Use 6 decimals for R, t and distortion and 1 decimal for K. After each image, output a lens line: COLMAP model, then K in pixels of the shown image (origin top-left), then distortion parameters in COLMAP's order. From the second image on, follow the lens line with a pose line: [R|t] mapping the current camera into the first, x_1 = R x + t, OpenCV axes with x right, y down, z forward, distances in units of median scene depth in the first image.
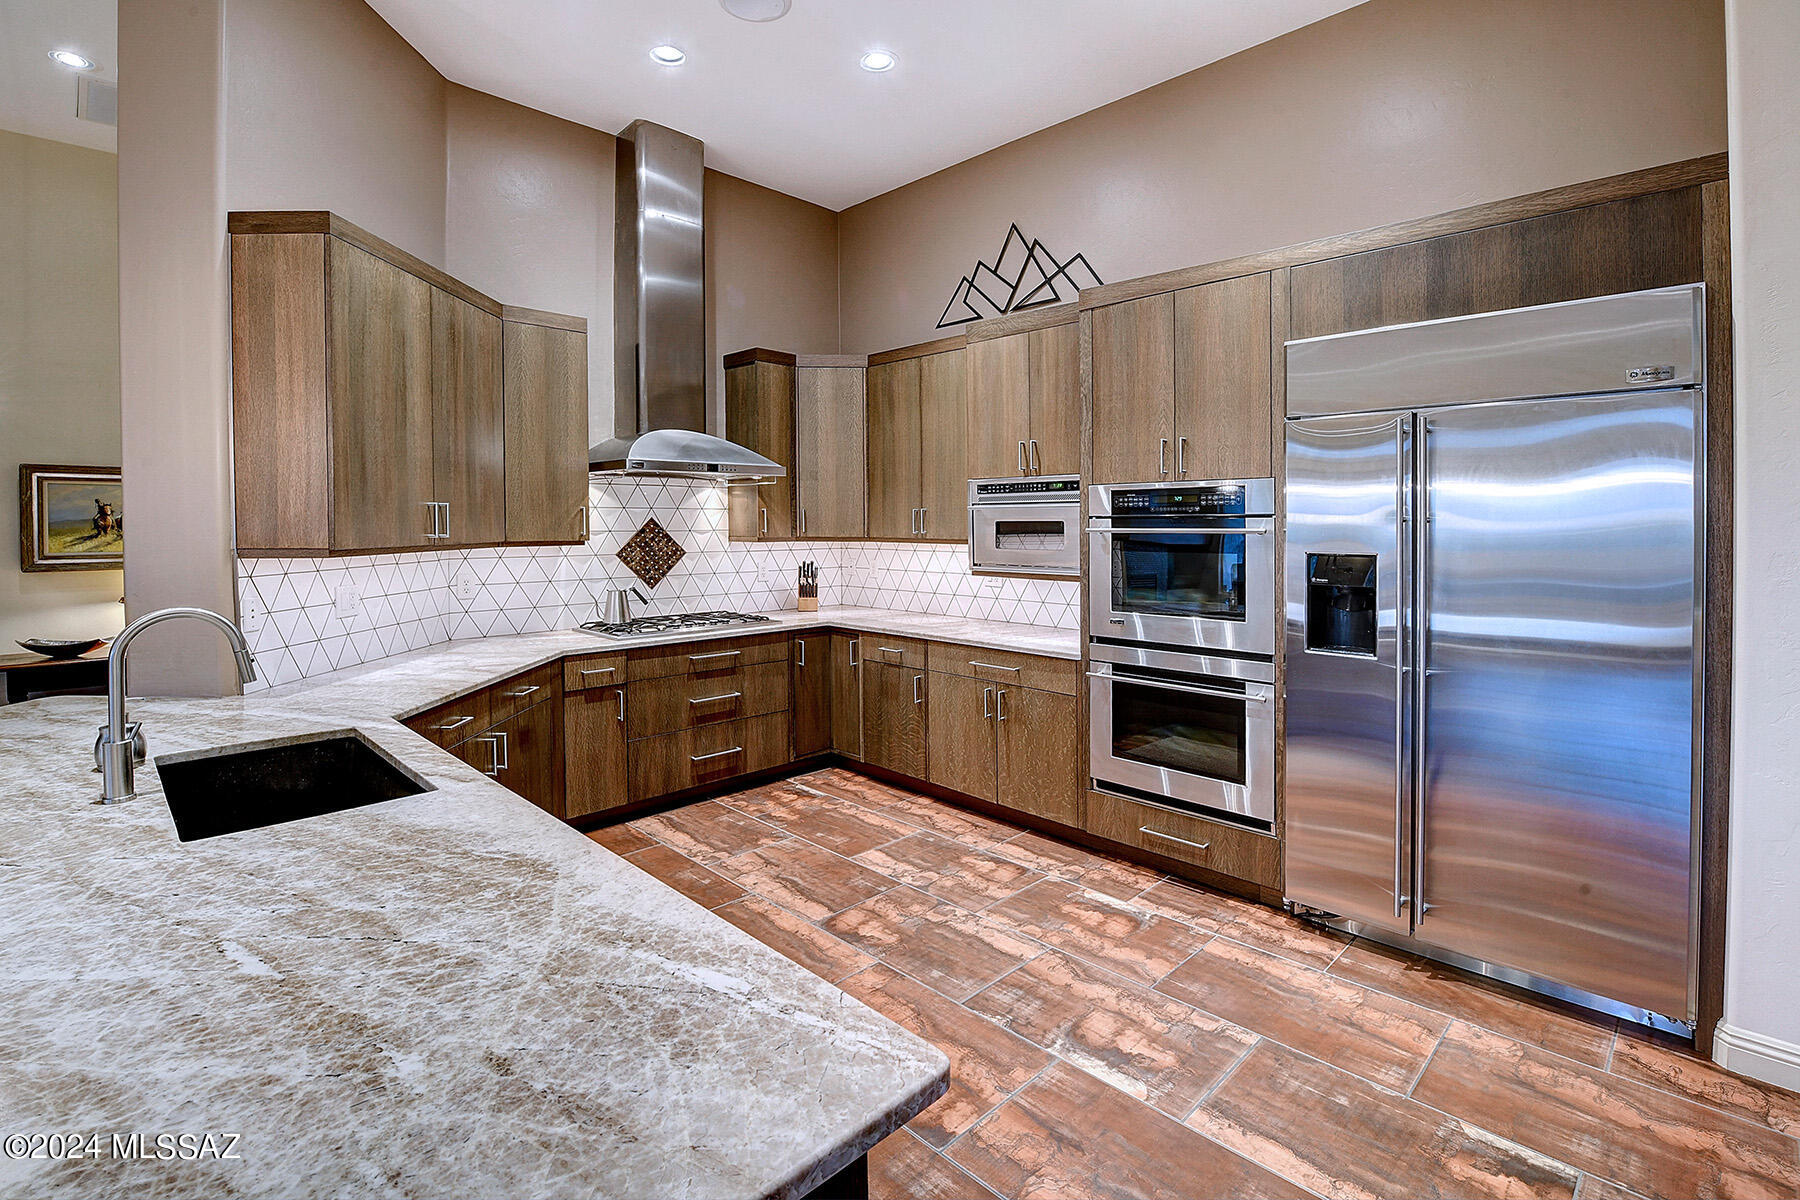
lens RADIAL K [[831.8, 0, 801.4], [0, 831.8, 546.7], [0, 0, 1]] dist [-0.024212, -0.000115]
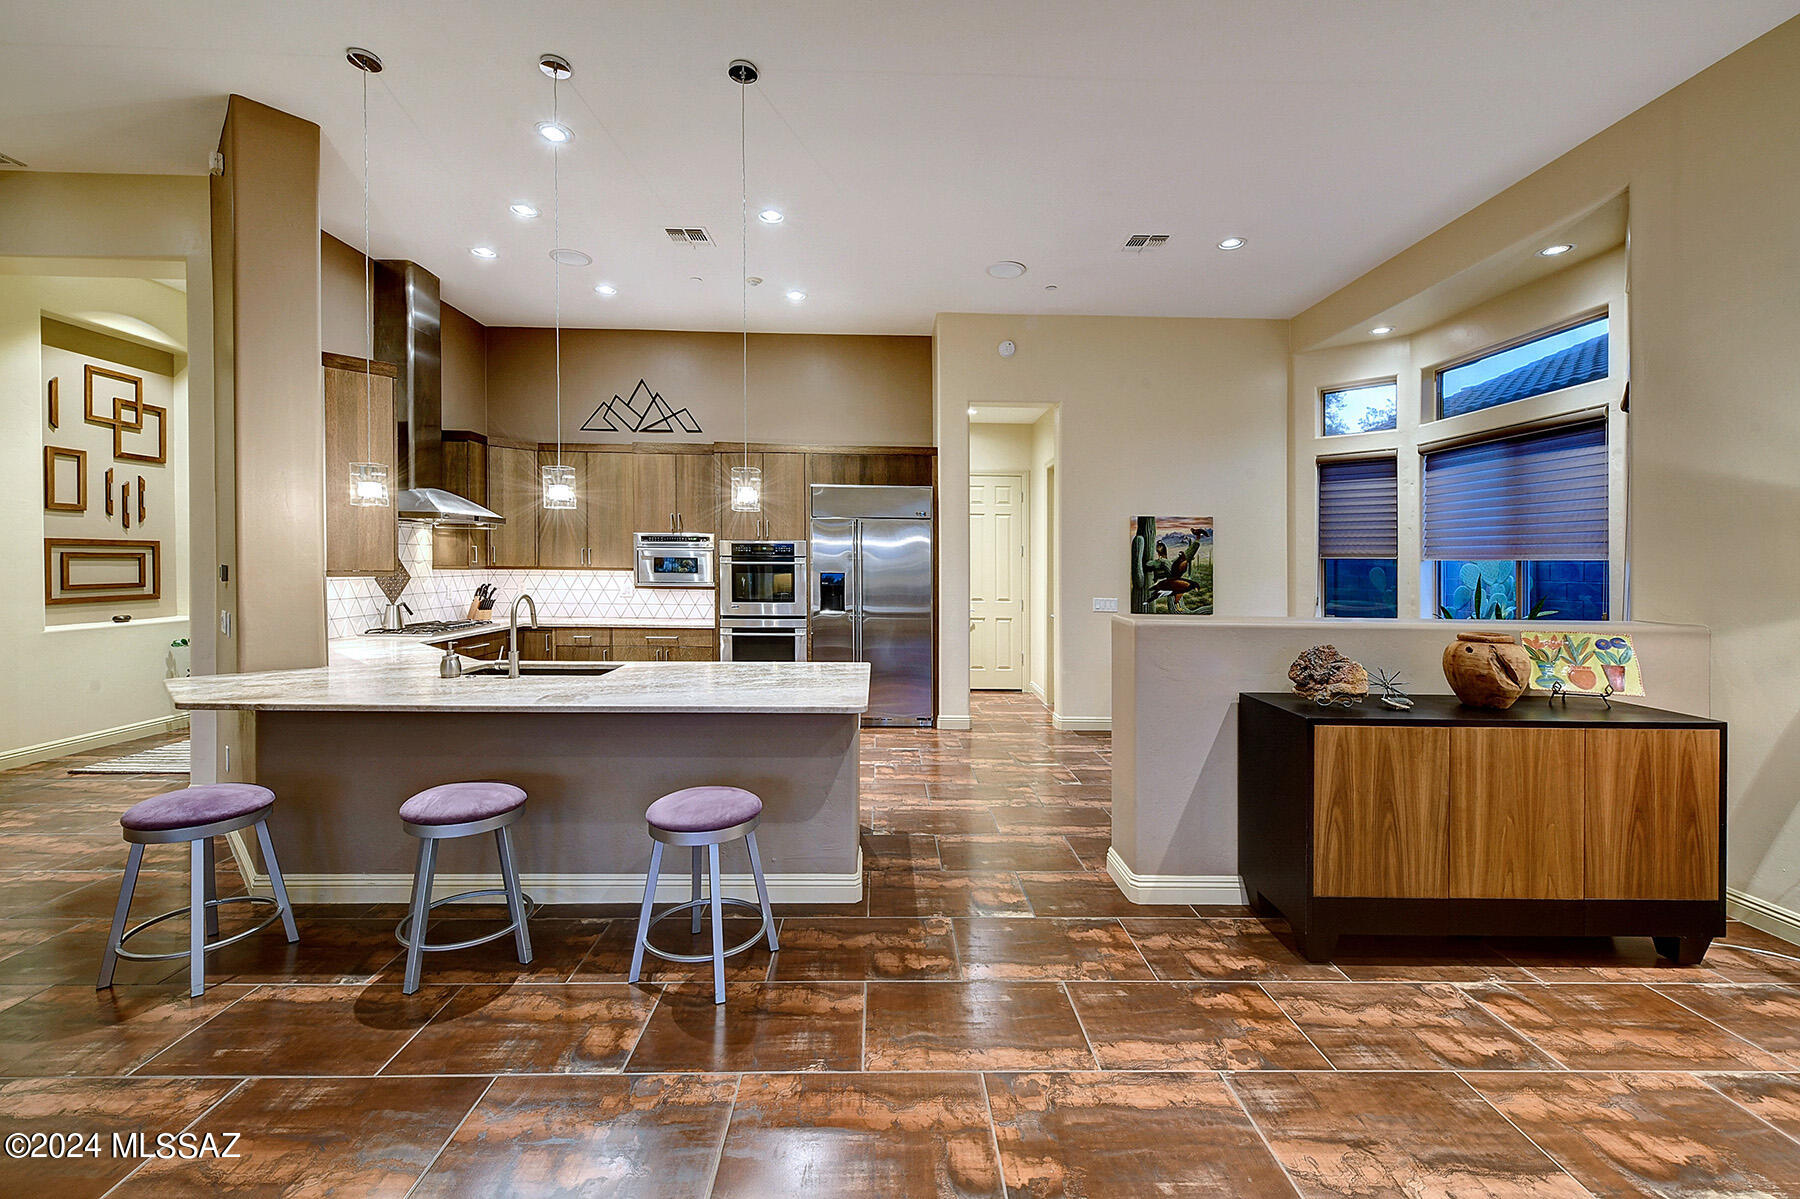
lens RADIAL K [[784.4, 0, 902.8], [0, 784.4, 577.1], [0, 0, 1]] dist [-0.013772, -0.000015]
pose [[0.644944, -0.008070, 0.764187, -0.797714], [0.008804, 0.999956, 0.003130, 0.012955], [-0.764179, 0.004709, 0.644987, -0.549935]]
